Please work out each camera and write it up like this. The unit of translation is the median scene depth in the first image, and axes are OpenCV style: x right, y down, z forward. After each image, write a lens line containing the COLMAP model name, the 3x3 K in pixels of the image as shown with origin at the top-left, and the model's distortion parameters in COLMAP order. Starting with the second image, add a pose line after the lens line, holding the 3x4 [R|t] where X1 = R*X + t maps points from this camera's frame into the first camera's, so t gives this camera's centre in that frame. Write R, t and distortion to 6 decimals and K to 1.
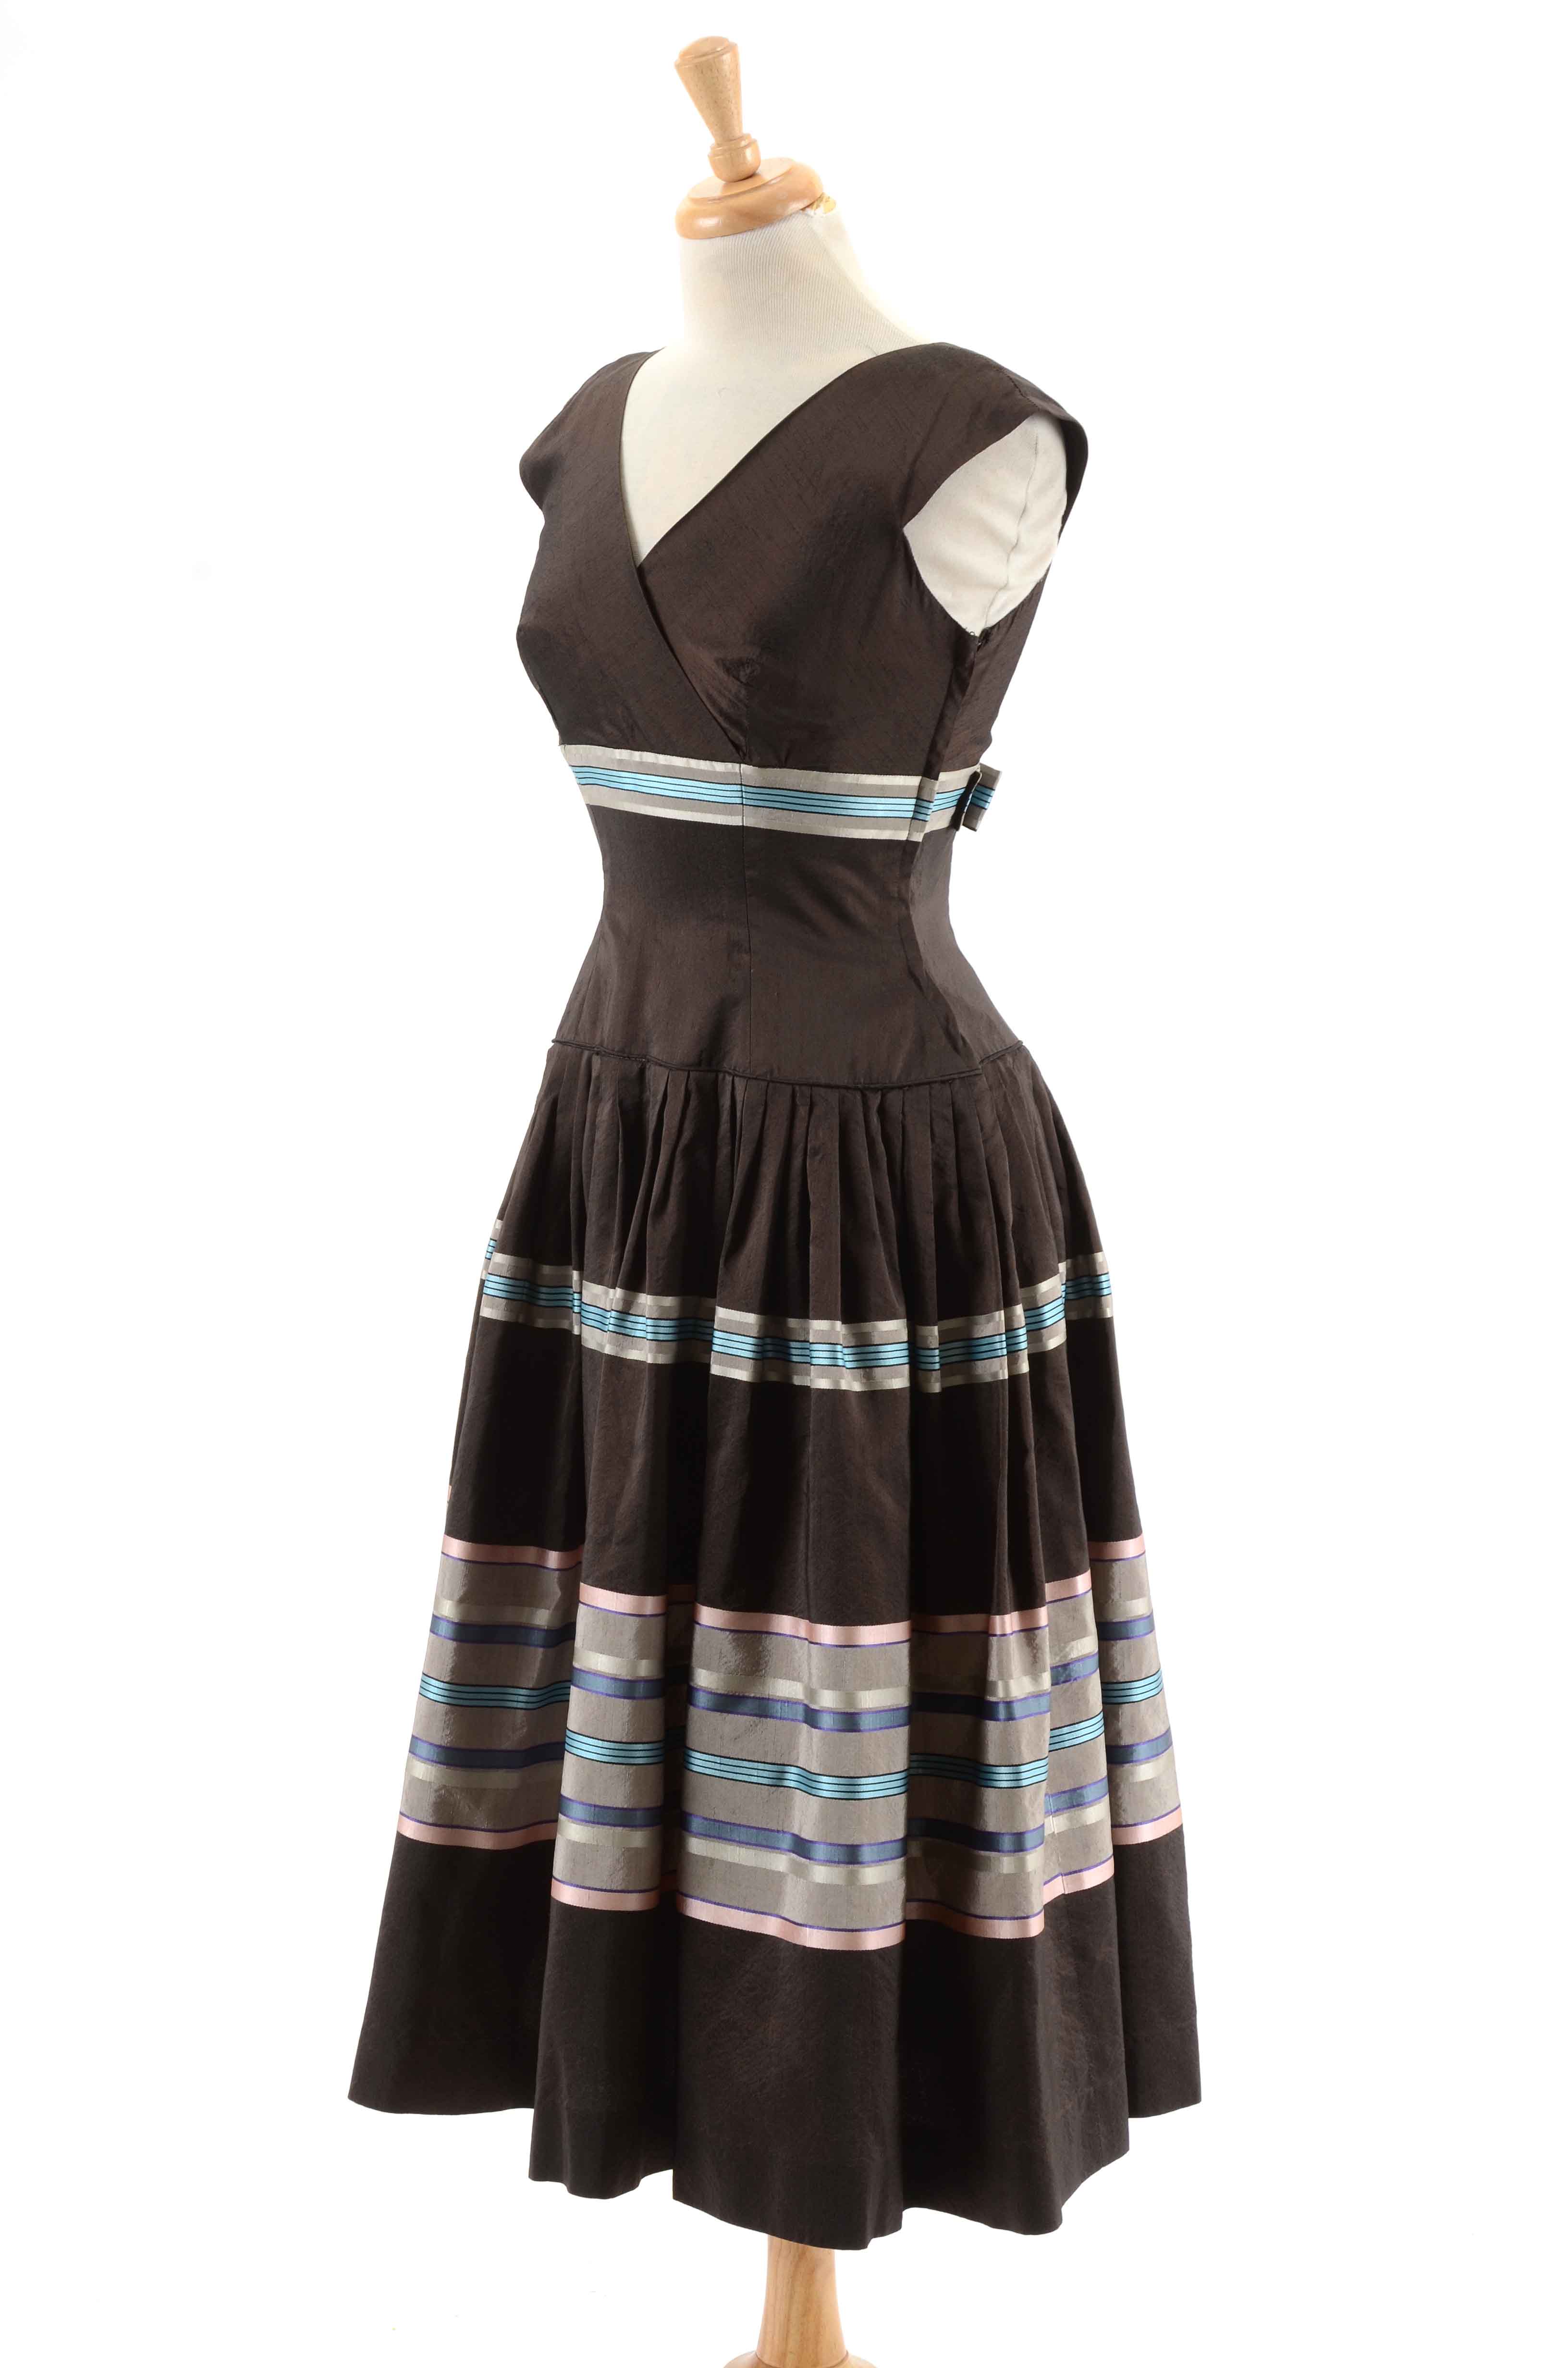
lens RADIAL K [[4866.8, 0, 784.0], [0, 4866.8, 1184.0], [0, 0, 1]] dist [0.471971, -0.000622]
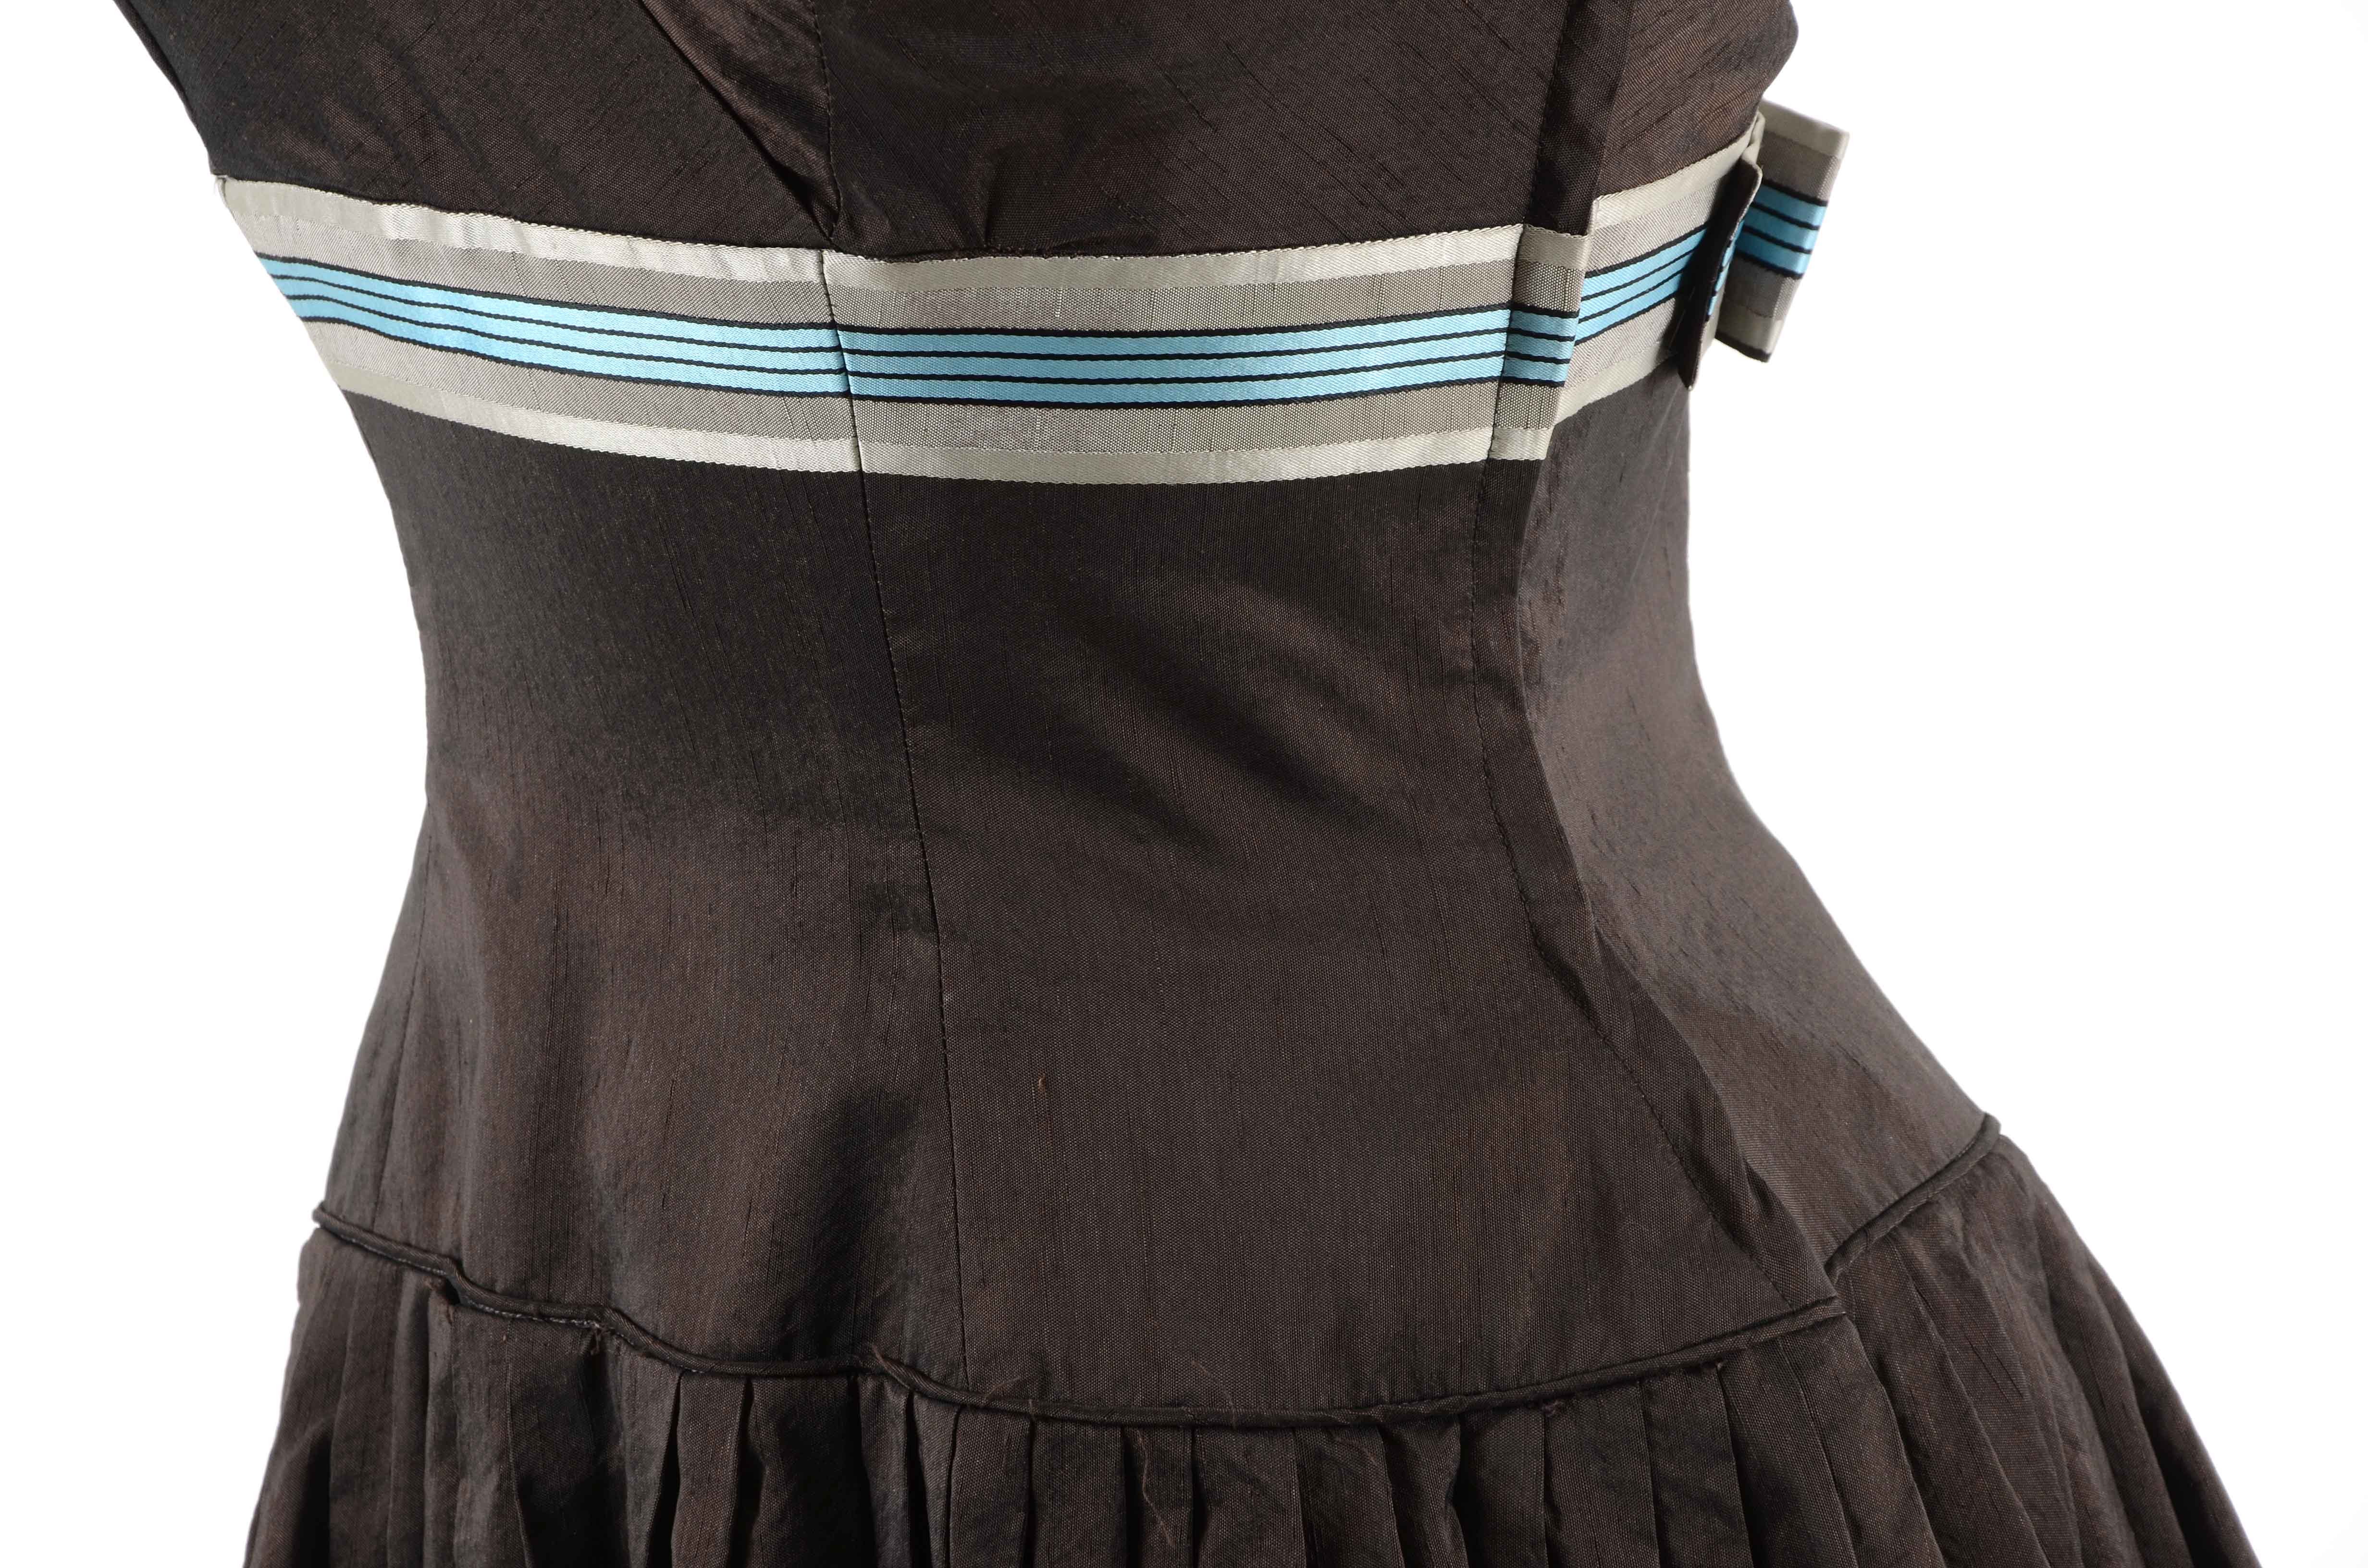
lens RADIAL K [[9704.7, 0, 1184.0], [0, 9704.7, 784.0], [0, 0, 1]] dist [1.480190, -0.019384]
pose [[0.995366, -0.076782, -0.057889, 0.038127], [0.078609, 0.996455, 0.029958, -0.070177], [0.055384, -0.034369, 0.997873, 0.465087]]
